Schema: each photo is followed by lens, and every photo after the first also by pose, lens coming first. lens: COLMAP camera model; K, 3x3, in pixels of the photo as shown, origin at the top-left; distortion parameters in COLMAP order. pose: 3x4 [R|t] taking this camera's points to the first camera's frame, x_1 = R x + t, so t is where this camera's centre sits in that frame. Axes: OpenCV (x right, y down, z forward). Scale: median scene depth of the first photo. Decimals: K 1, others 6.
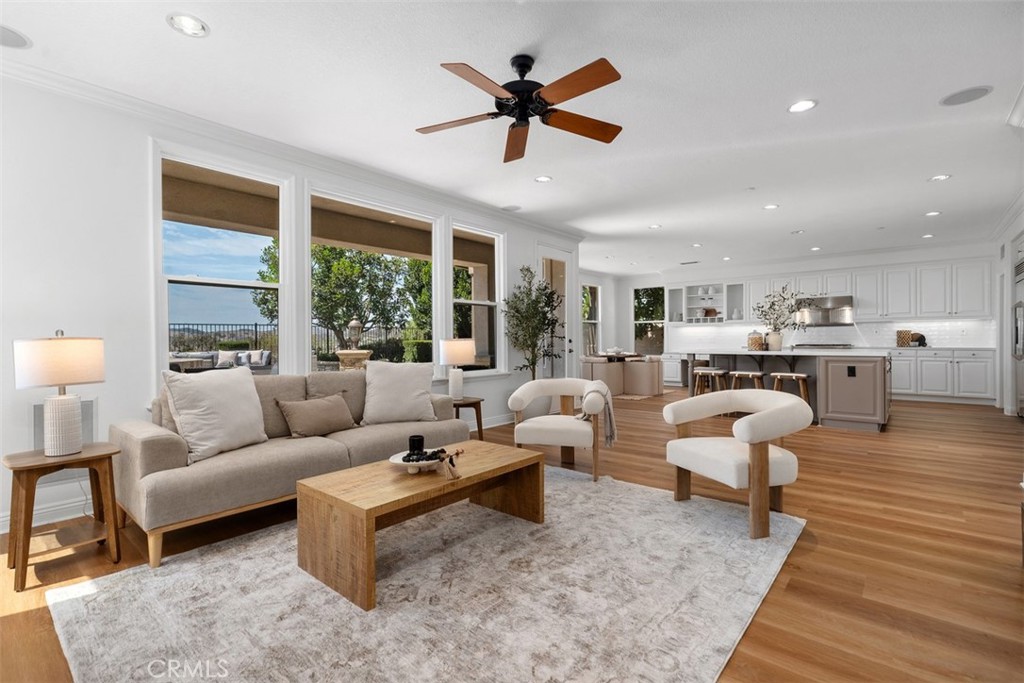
lens RADIAL K [[468.7, 0, 511.9], [0, 468.7, 342.4], [0, 0, 1]] dist [0.000407, -0.000509]
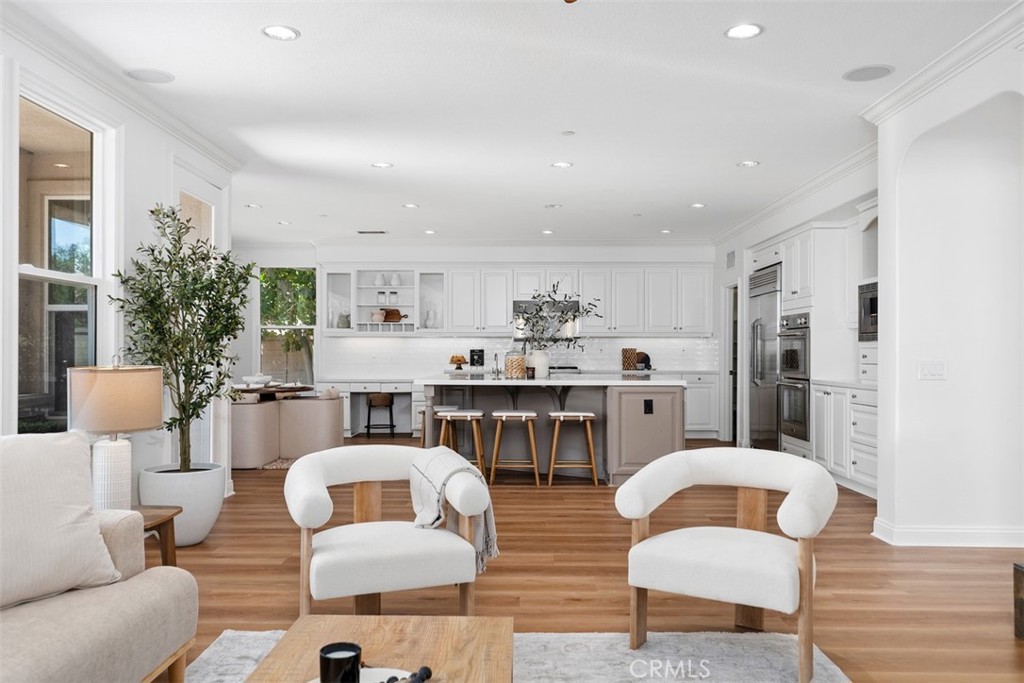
lens RADIAL K [[785.1, 0, 511.6], [0, 785.1, 340.5], [0, 0, 1]] dist [0.015766, 0.002573]
pose [[0.767389, 0.017247, 0.640949, -0.208137], [-0.002343, 0.999707, -0.024095, -0.010306], [-0.641177, 0.016988, 0.767205, 0.180513]]
